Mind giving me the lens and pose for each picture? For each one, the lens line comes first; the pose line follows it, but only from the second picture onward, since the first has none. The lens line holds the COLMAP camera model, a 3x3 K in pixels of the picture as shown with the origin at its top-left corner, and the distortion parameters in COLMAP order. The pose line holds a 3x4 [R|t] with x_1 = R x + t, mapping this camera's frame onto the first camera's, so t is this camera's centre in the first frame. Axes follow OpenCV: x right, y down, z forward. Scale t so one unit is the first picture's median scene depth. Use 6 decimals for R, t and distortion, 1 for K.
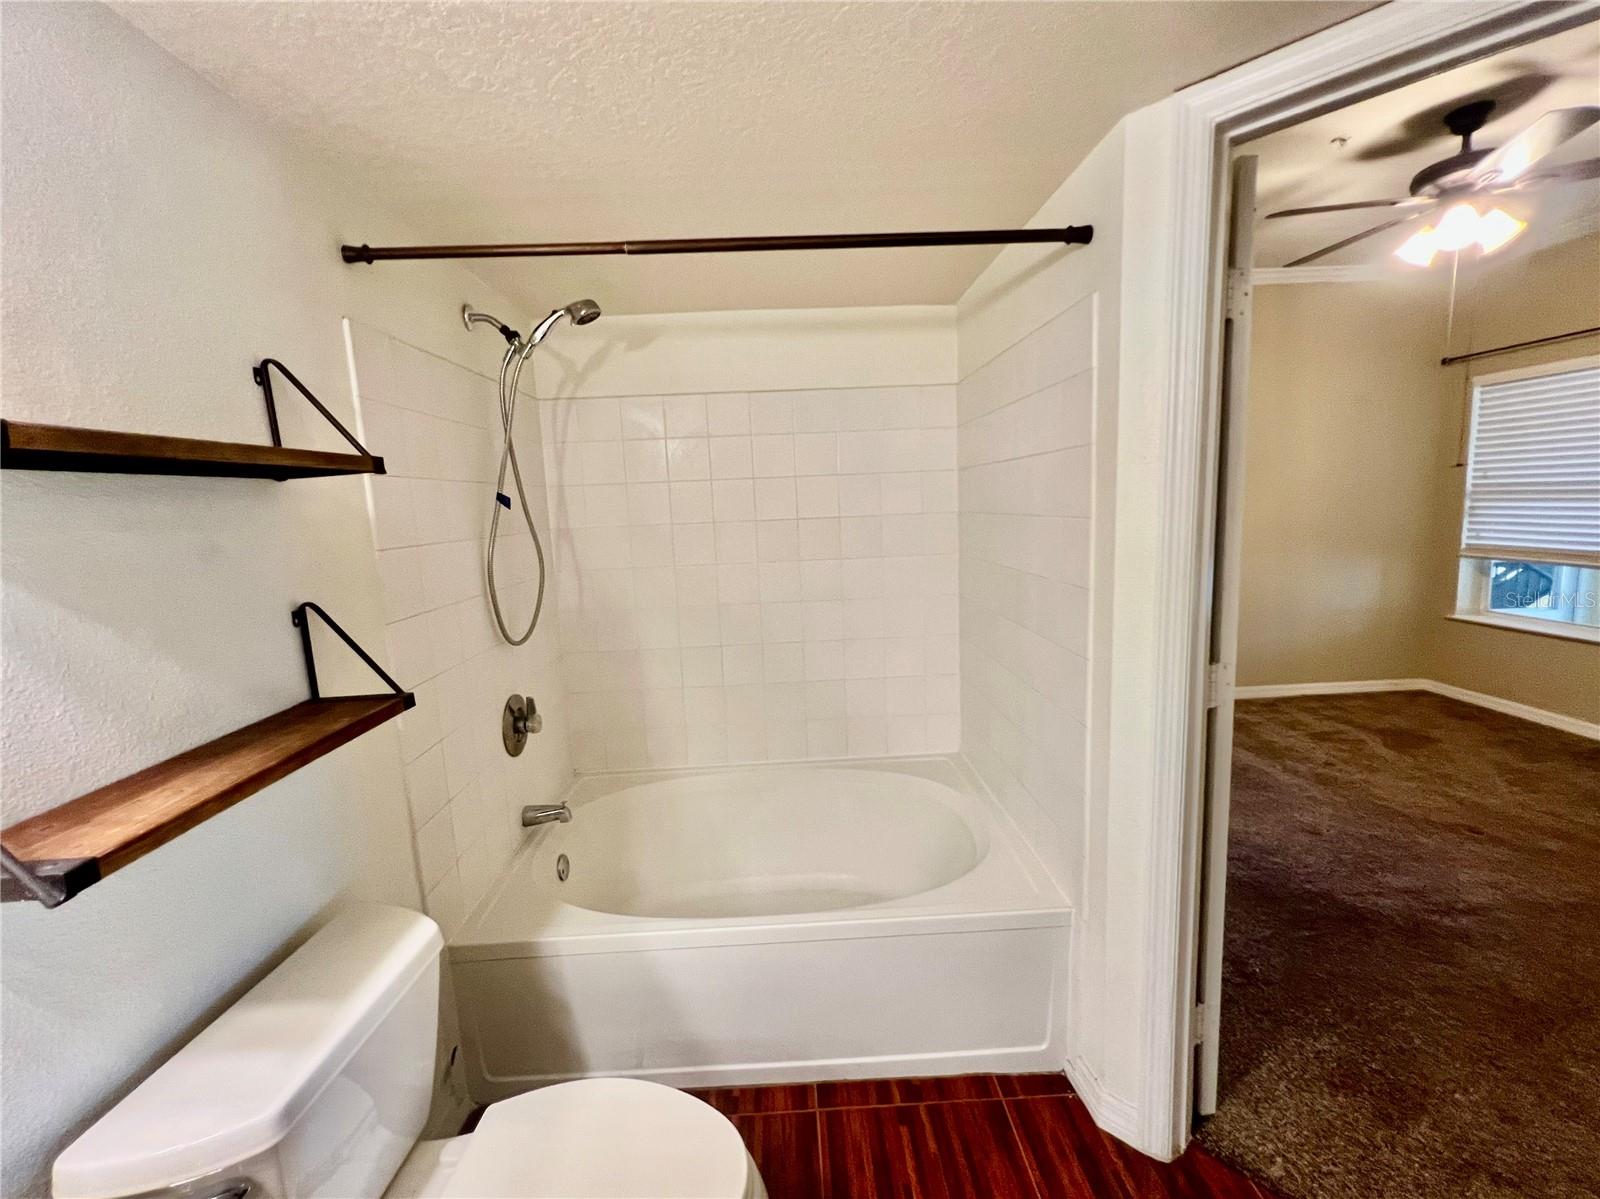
lens RADIAL K [[672.8, 0, 800.0], [0, 672.8, 599.5], [0, 0, 1]] dist [-0.000454, 0.000011]
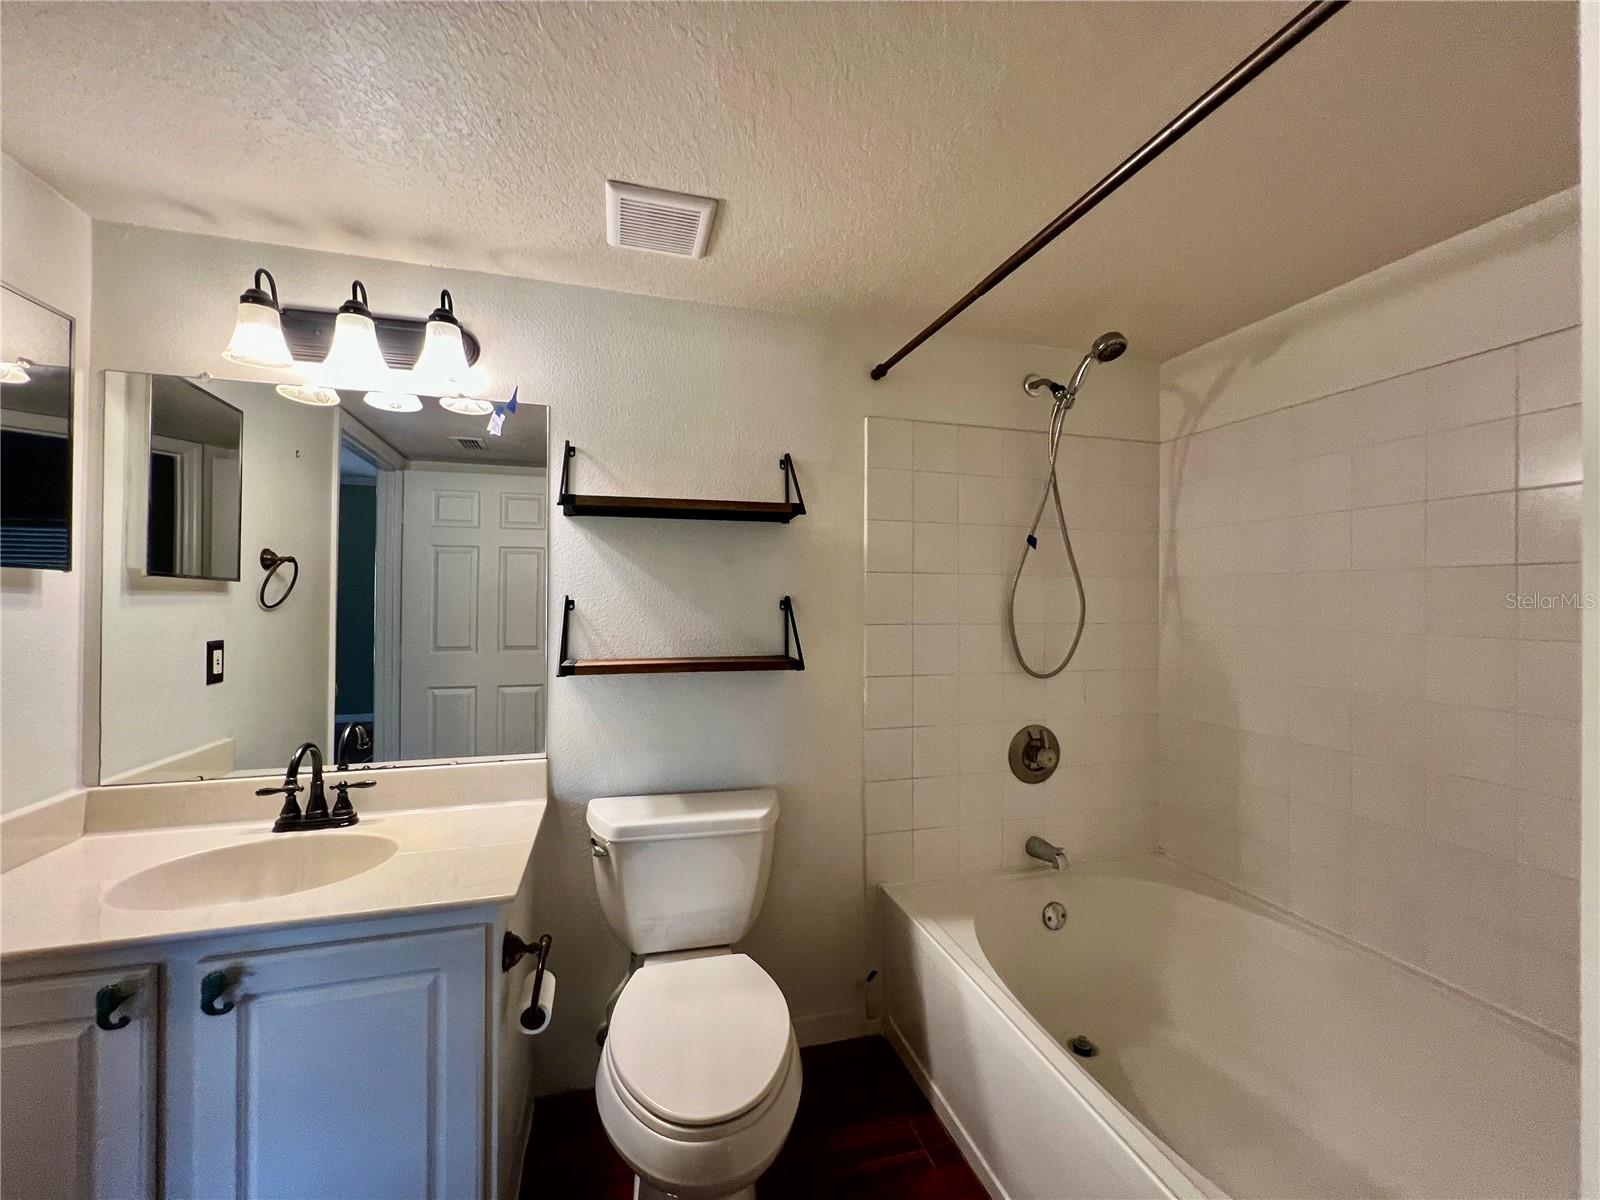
lens RADIAL K [[637.1, 0, 800.0], [0, 637.1, 600.0], [0, 0, 1]] dist [-0.000816, -0.000064]
pose [[0.246133, 0.046218, -0.968134, 0.476804], [-0.156087, 0.987715, 0.007470, -0.001713], [0.956585, 0.149274, 0.250323, 0.391023]]
